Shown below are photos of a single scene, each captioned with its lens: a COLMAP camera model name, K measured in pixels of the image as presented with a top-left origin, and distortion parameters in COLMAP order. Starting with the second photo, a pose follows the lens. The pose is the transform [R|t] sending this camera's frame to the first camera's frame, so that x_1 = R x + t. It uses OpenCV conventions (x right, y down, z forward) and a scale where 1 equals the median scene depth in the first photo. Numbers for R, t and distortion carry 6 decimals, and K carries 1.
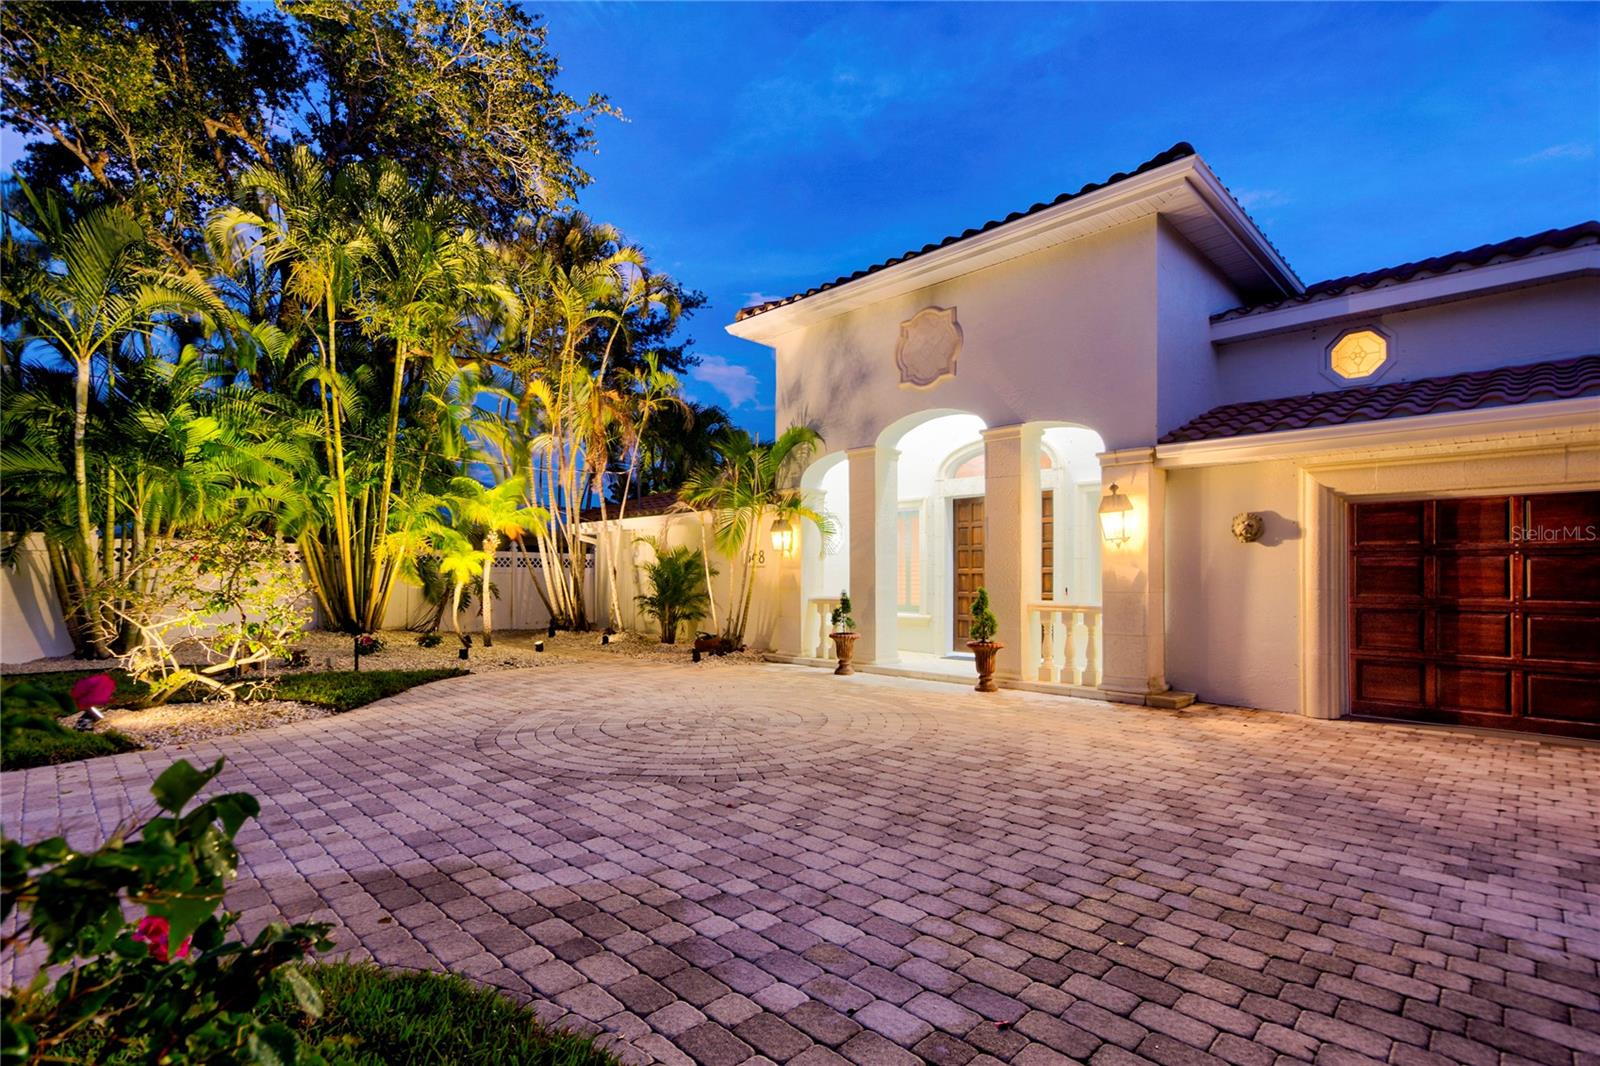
lens RADIAL K [[733.4, 0, 806.0], [0, 733.4, 569.4], [0, 0, 1]] dist [0.002572, 0.000205]
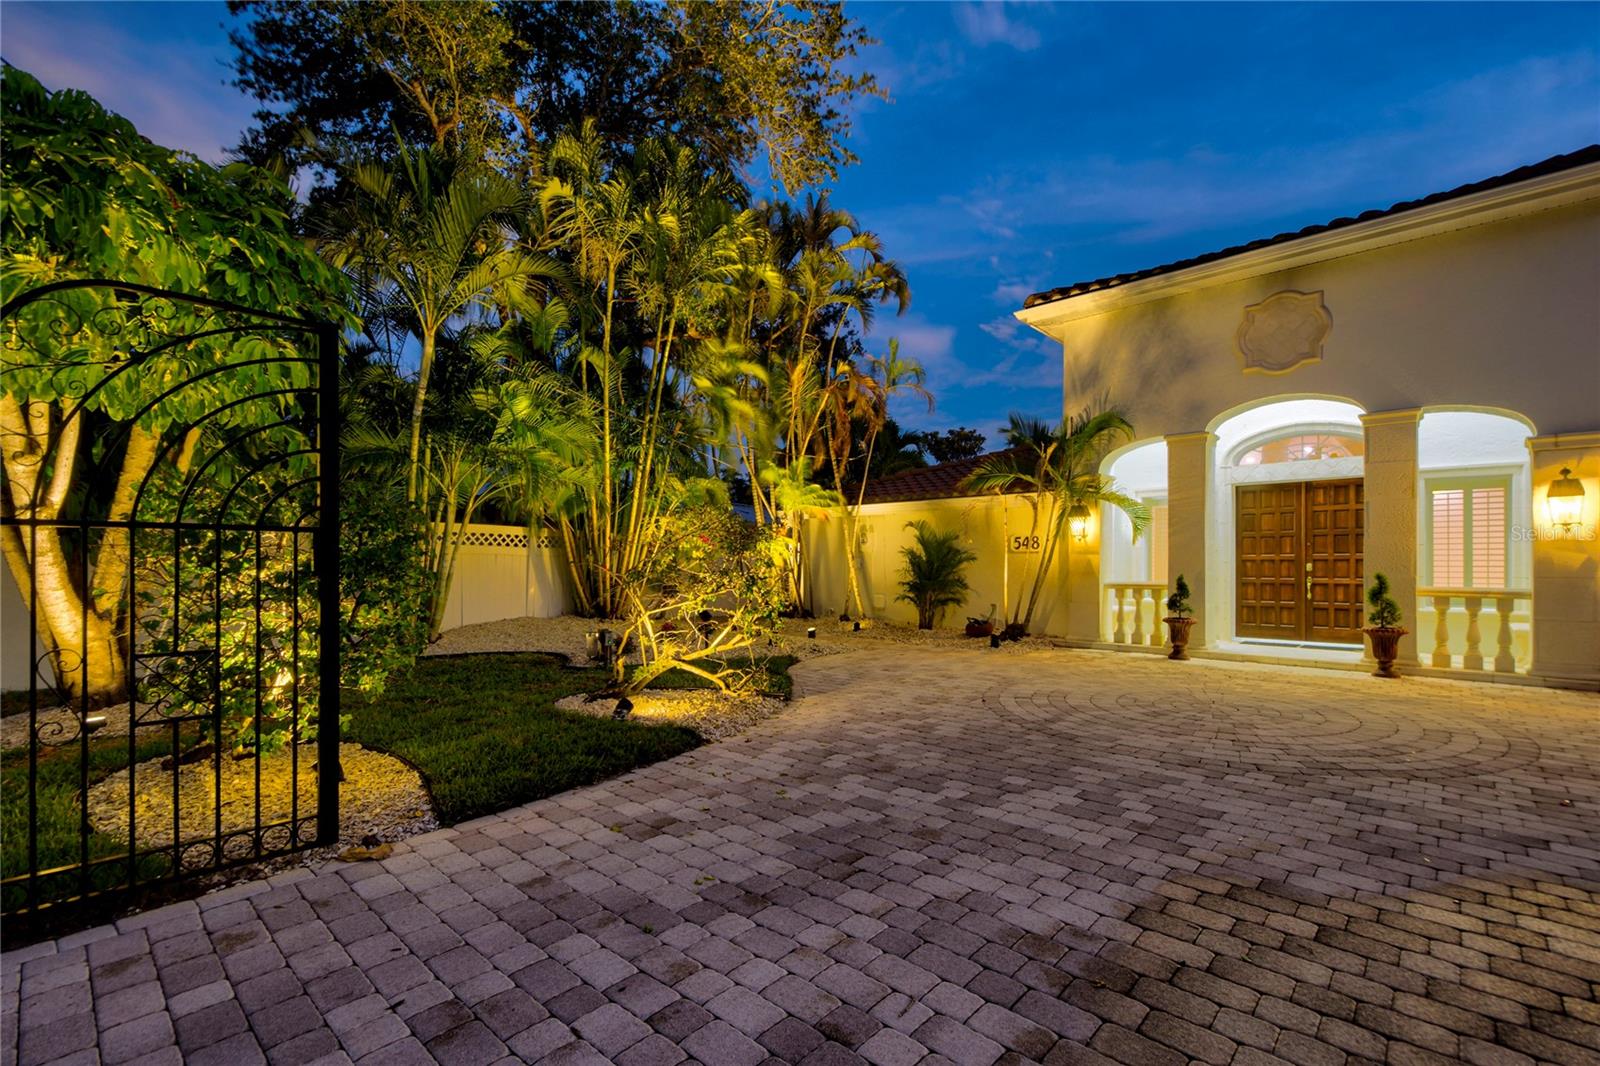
lens RADIAL K [[696.2, 0, 817.2], [0, 696.2, 566.7], [0, 0, 1]] dist [0.006059, -0.000326]
pose [[0.999356, 0.002701, 0.035777, -0.514819], [-0.003101, 0.999933, 0.011136, 0.007650], [-0.035744, -0.011239, 0.999298, 0.073923]]
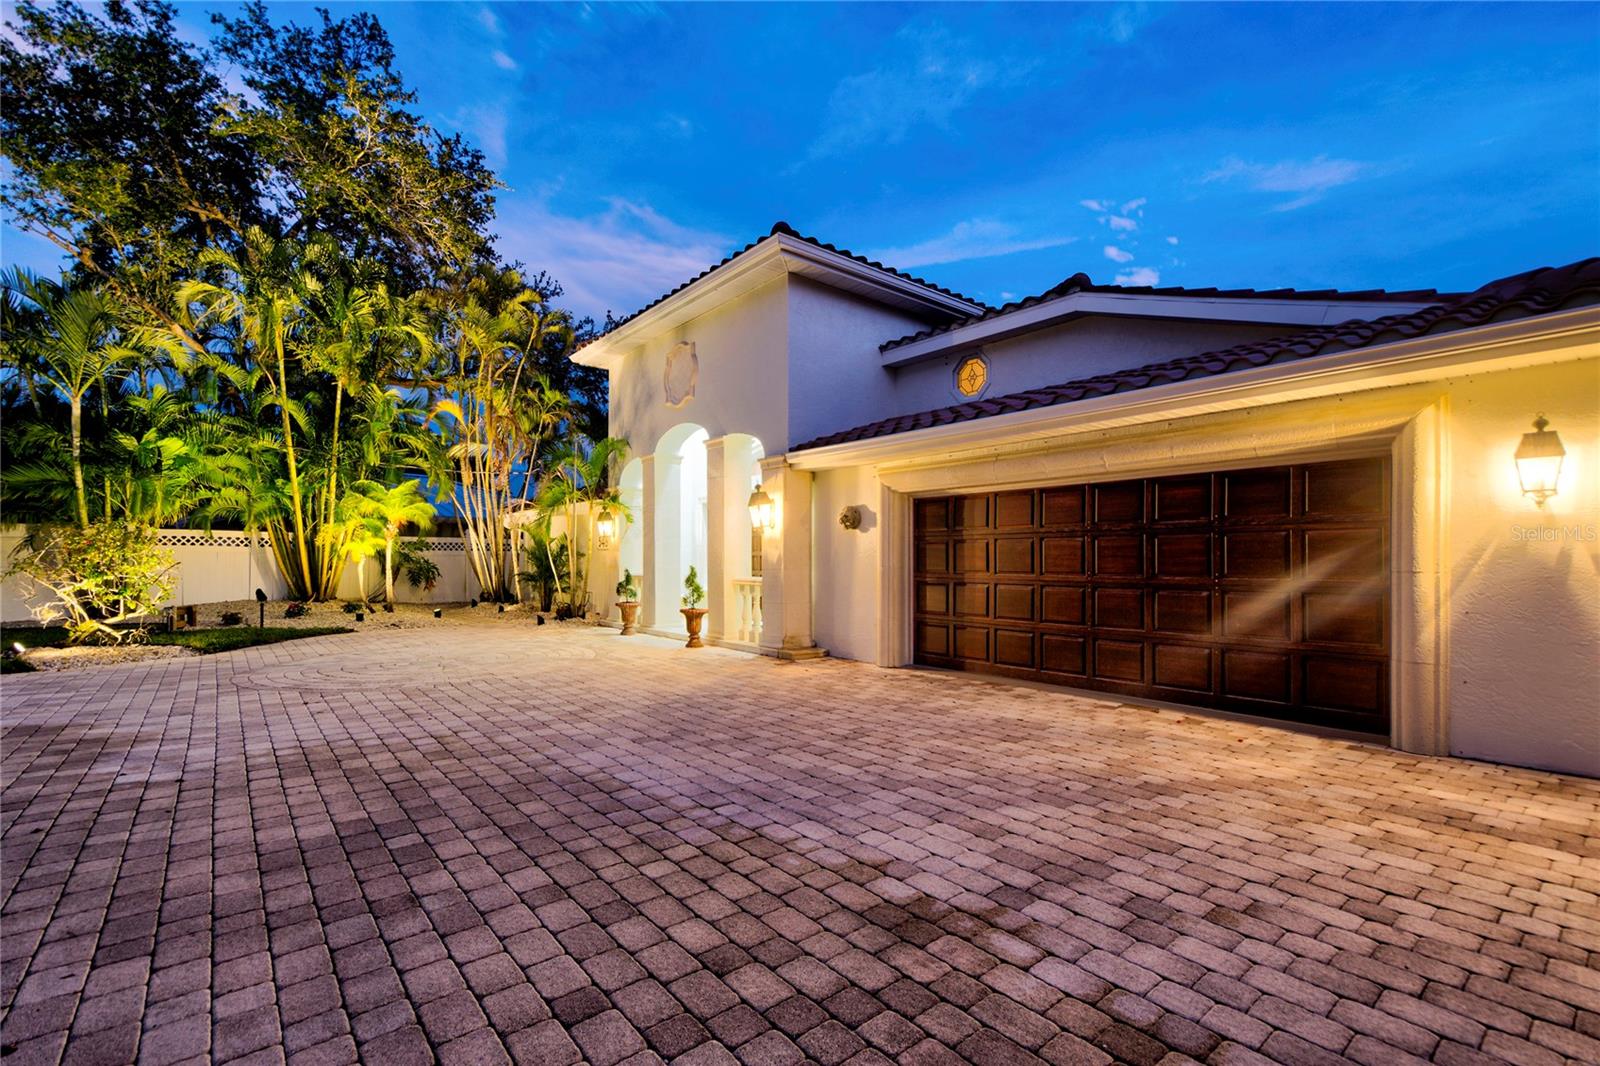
lens RADIAL K [[689.6, 0, 803.3], [0, 689.6, 559.0], [0, 0, 1]] dist [0.003155, 0.000184]
pose [[0.995080, 0.001236, -0.099070, 0.505484], [-0.000642, 0.999982, 0.006026, 0.006038], [0.099076, -0.005933, 0.995062, -0.157016]]
